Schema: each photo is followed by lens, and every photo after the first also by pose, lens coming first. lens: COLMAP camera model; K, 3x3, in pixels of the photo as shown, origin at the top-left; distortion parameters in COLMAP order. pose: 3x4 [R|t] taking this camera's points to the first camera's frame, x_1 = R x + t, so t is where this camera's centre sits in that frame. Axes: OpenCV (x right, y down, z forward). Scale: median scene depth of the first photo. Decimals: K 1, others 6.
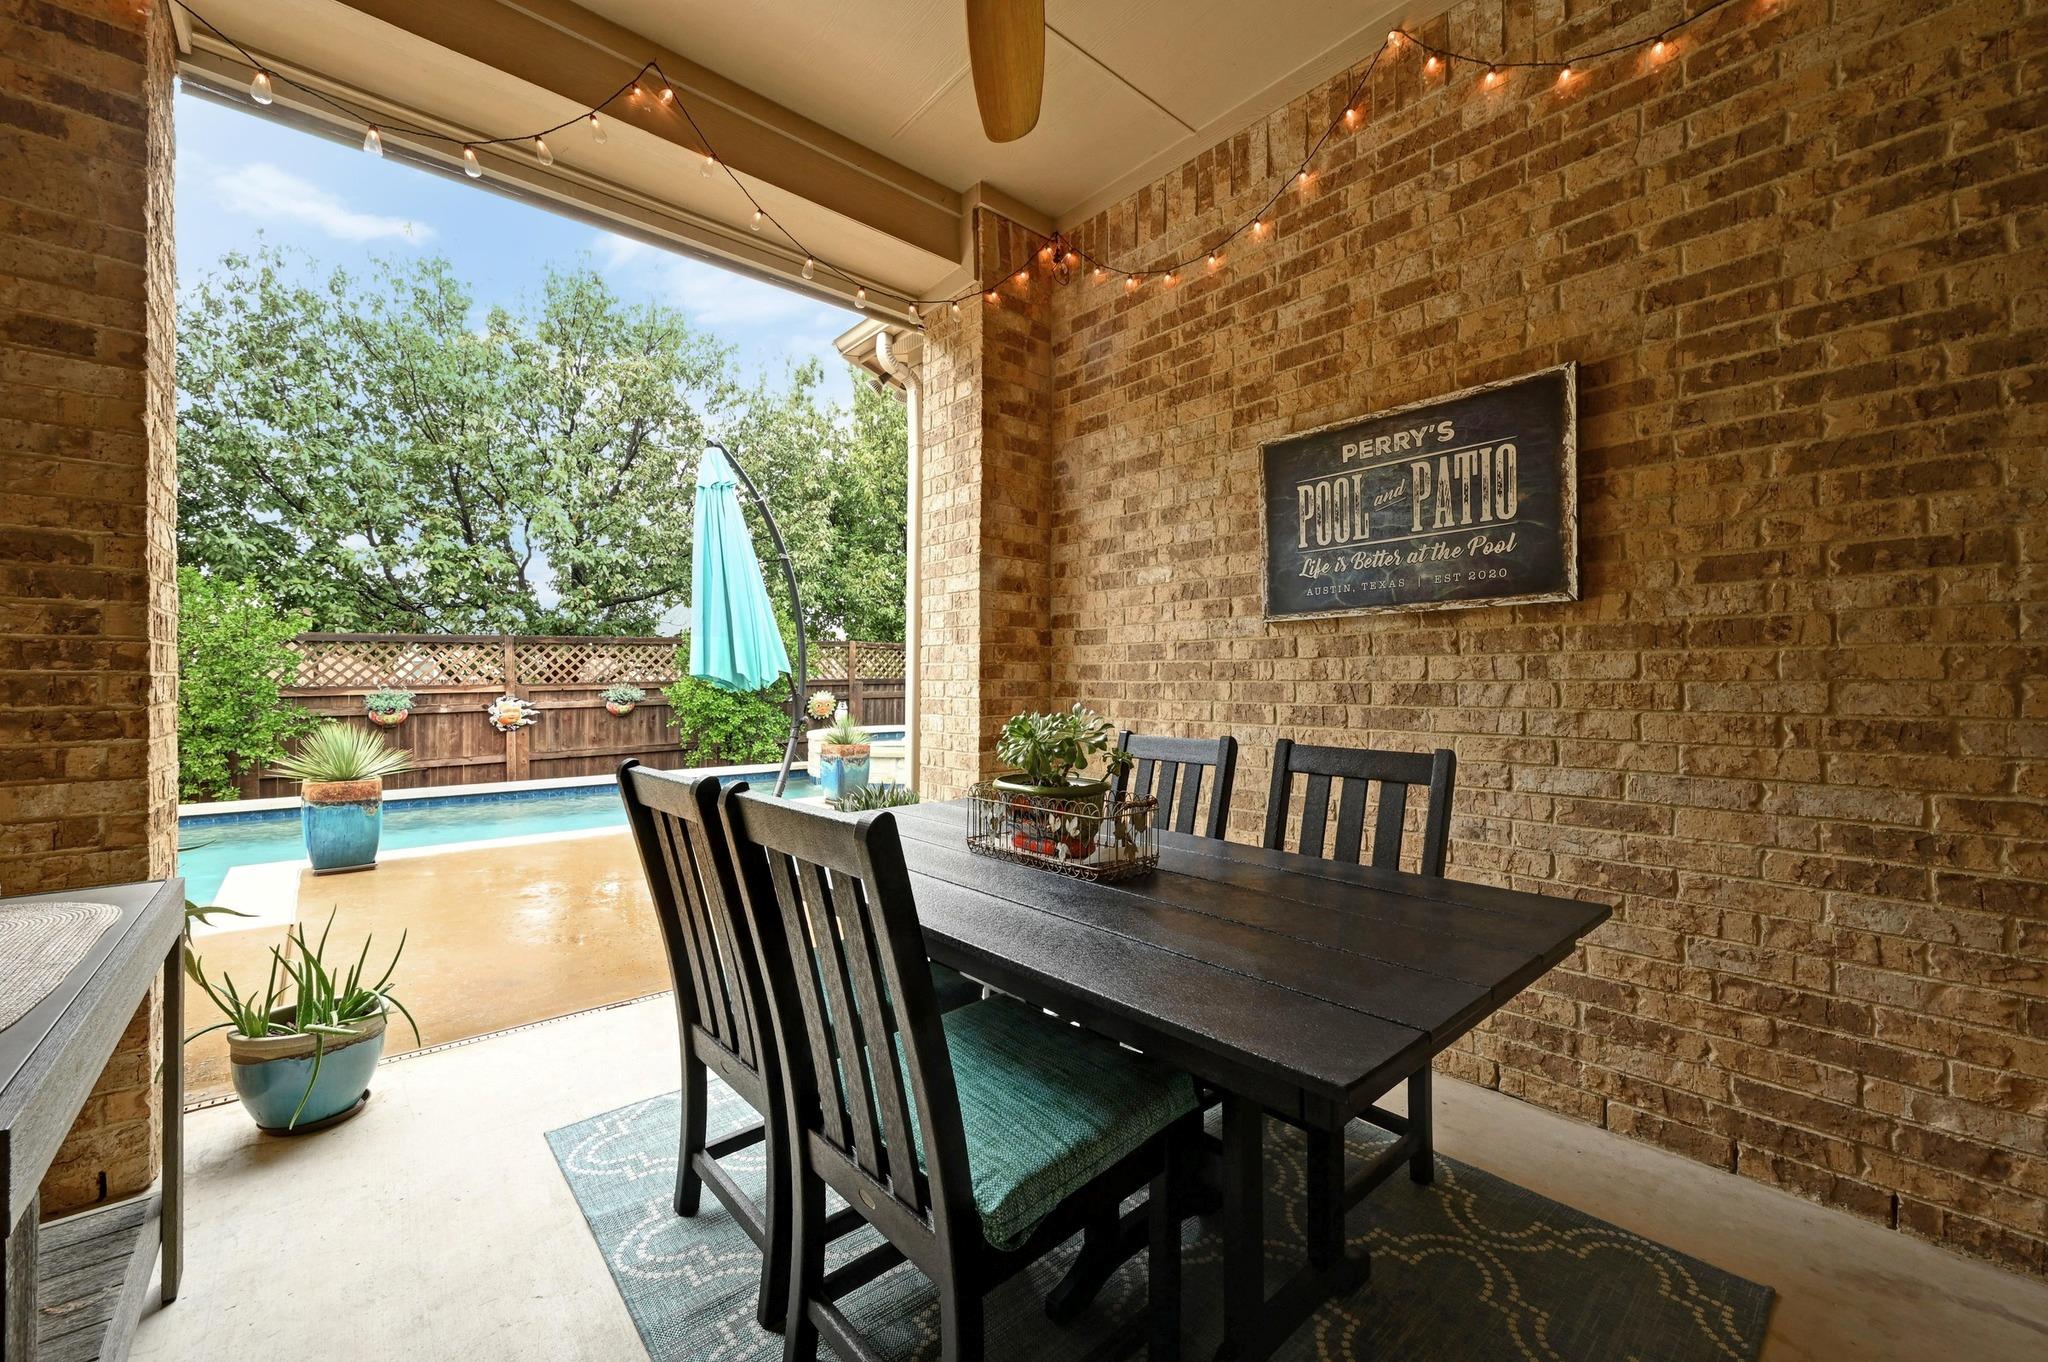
lens RADIAL K [[818.5, 0, 1048.0], [0, 818.5, 674.0], [0, 0, 1]] dist [-0.001711, 0.001096]
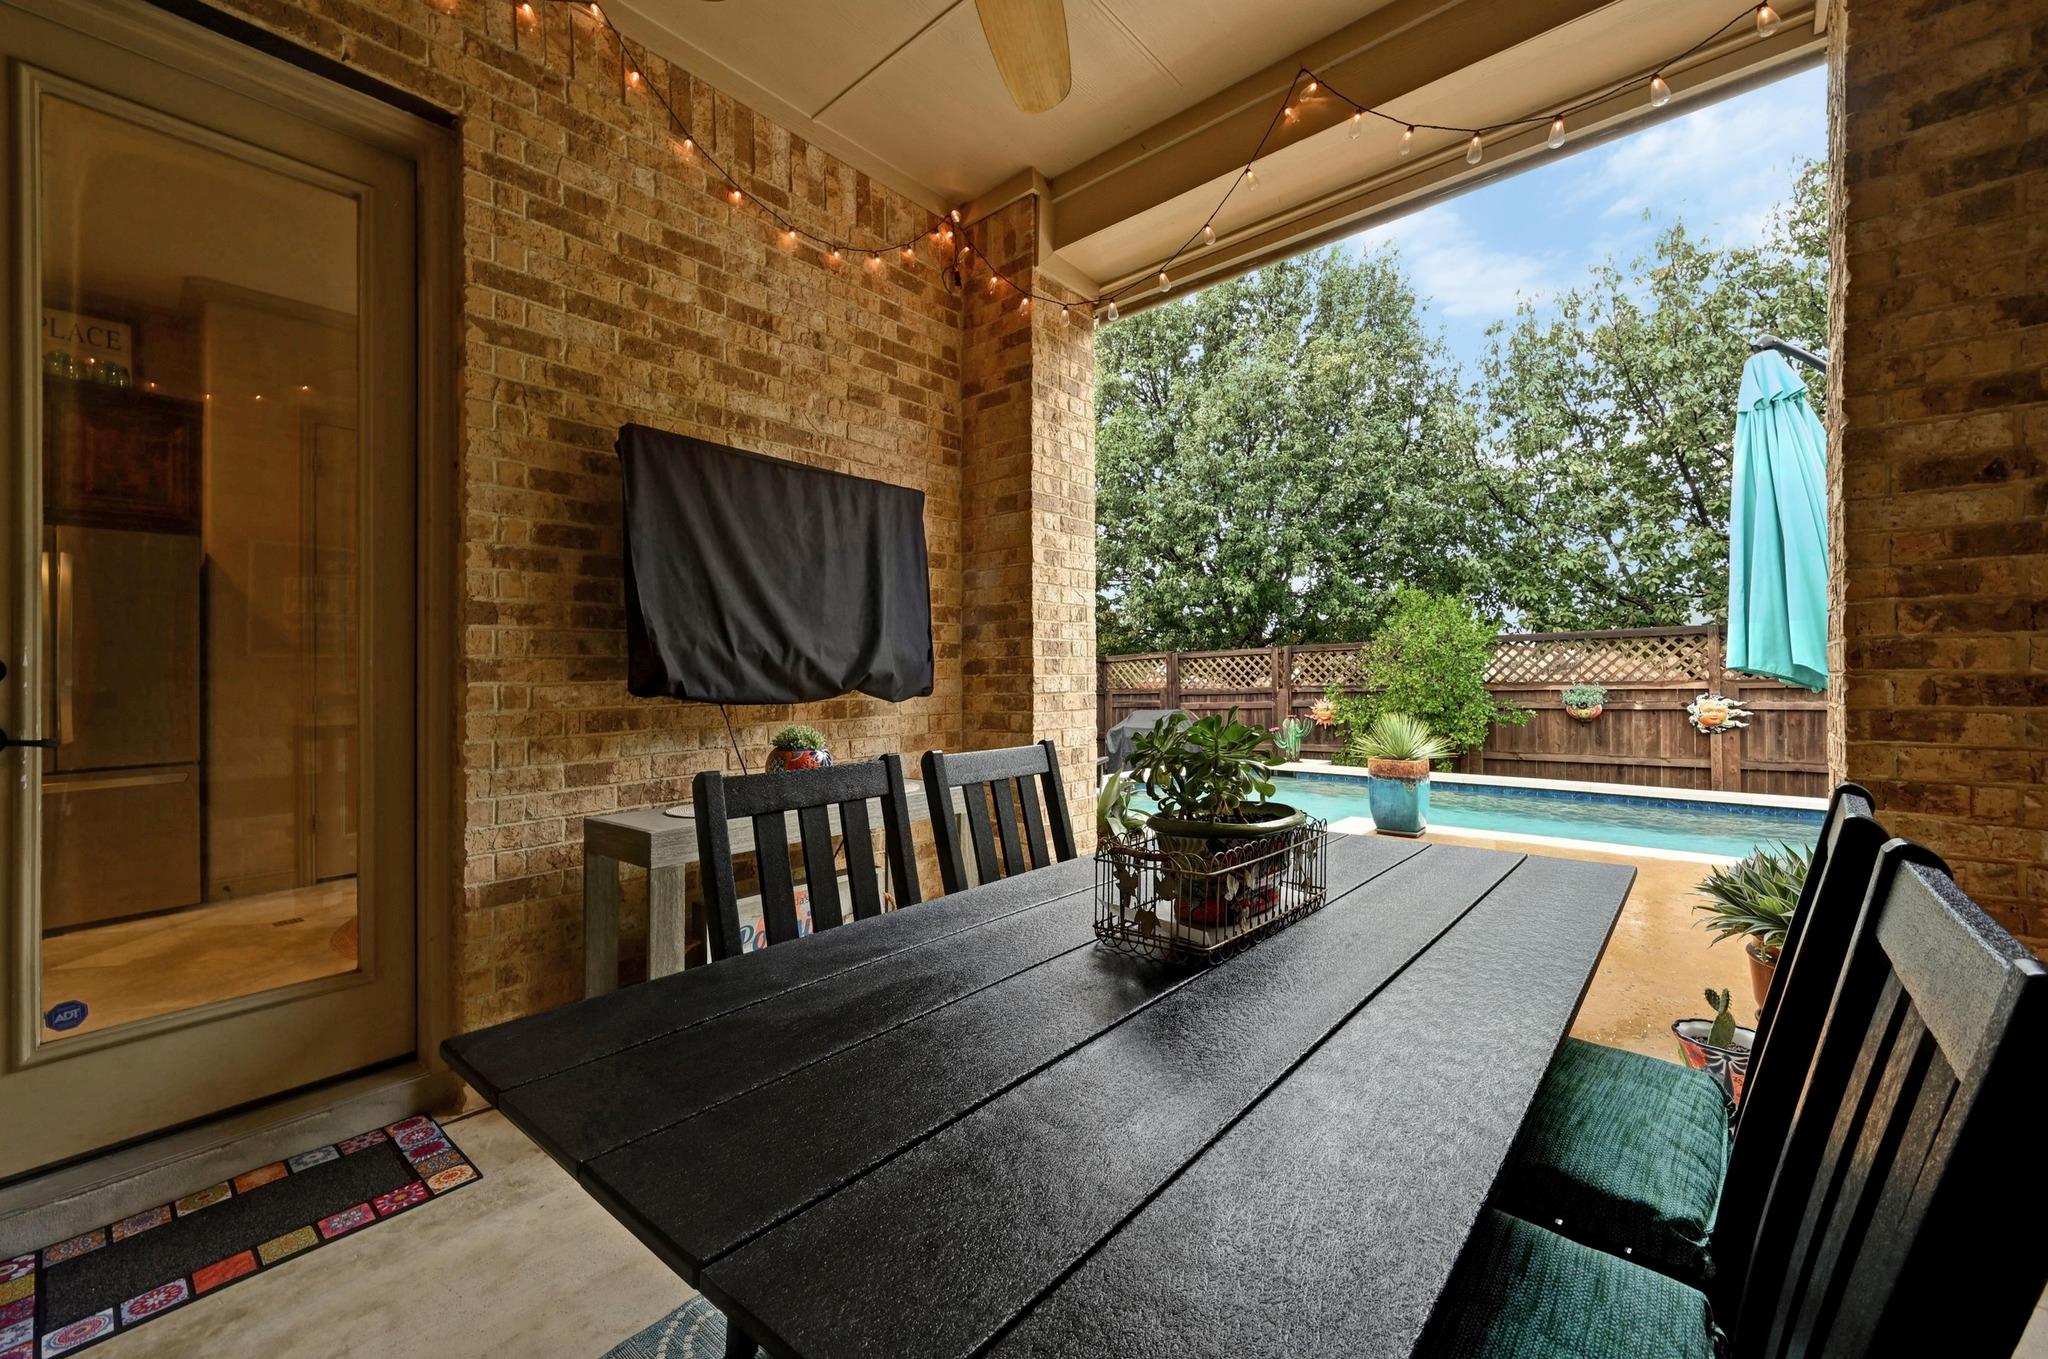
lens RADIAL K [[818.5, 0, 999.4], [0, 818.5, 687.5], [0, 0, 1]] dist [-0.001711, 0.001096]
pose [[0.109369, 0.008185, -0.993968, 0.136132], [0.013234, 0.999865, 0.009689, 0.001901], [0.993913, -0.014213, 0.109246, 0.139542]]
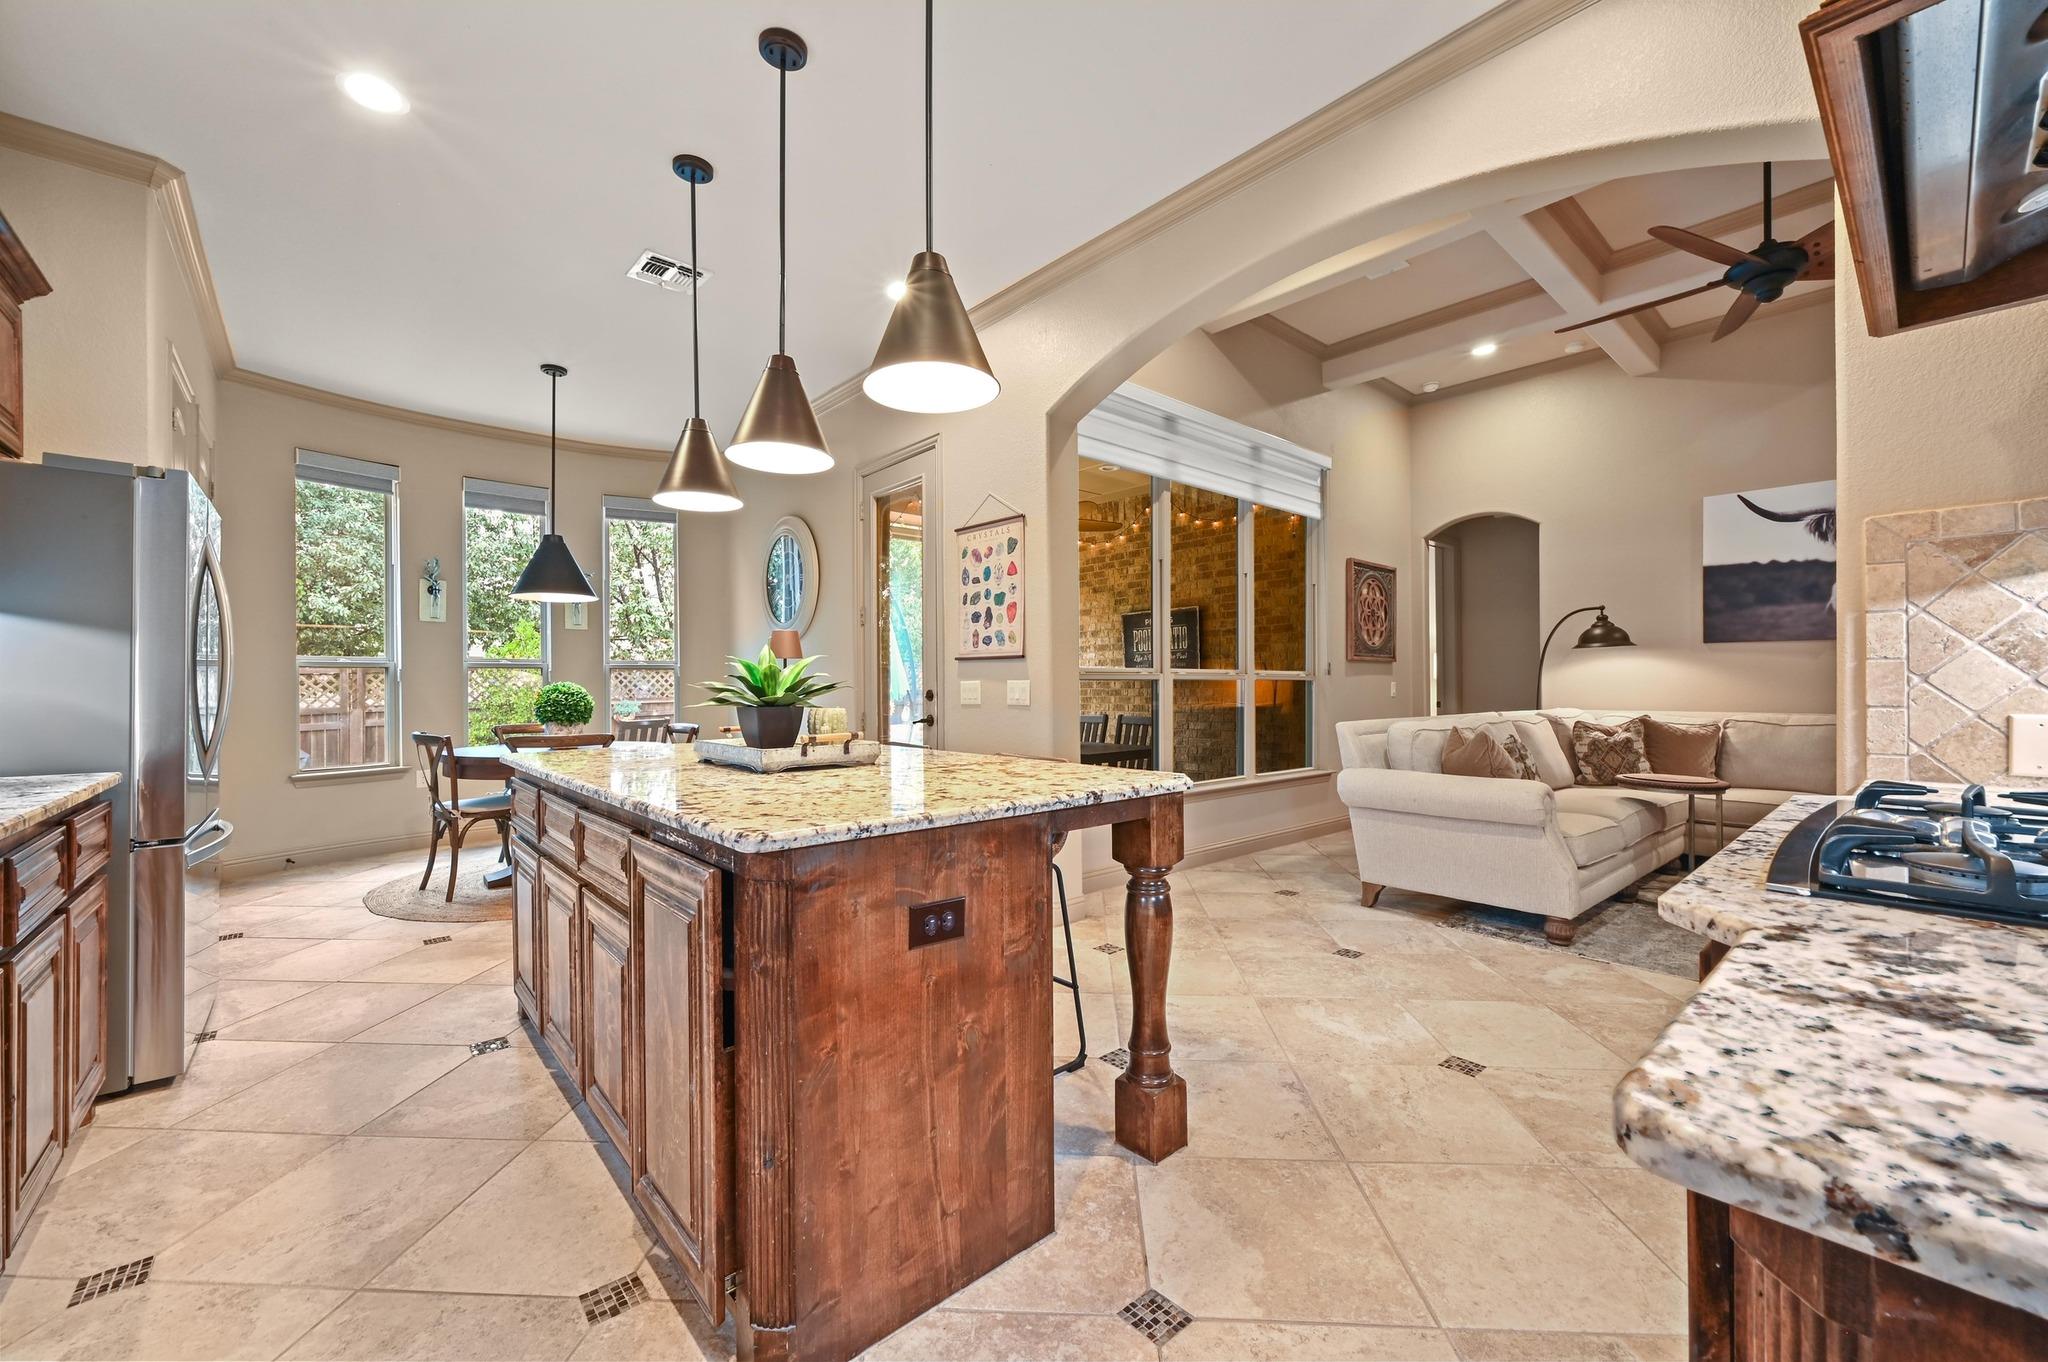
lens RADIAL K [[818.5, 0, 1054.7], [0, 818.5, 669.7], [0, 0, 1]] dist [-0.001711, 0.001096]
pose [[0.999957, -0.005735, 0.007349, 0.000326], [0.005825, 0.999907, -0.012322, -0.014902], [-0.007278, 0.012364, 0.999897, -0.539822]]
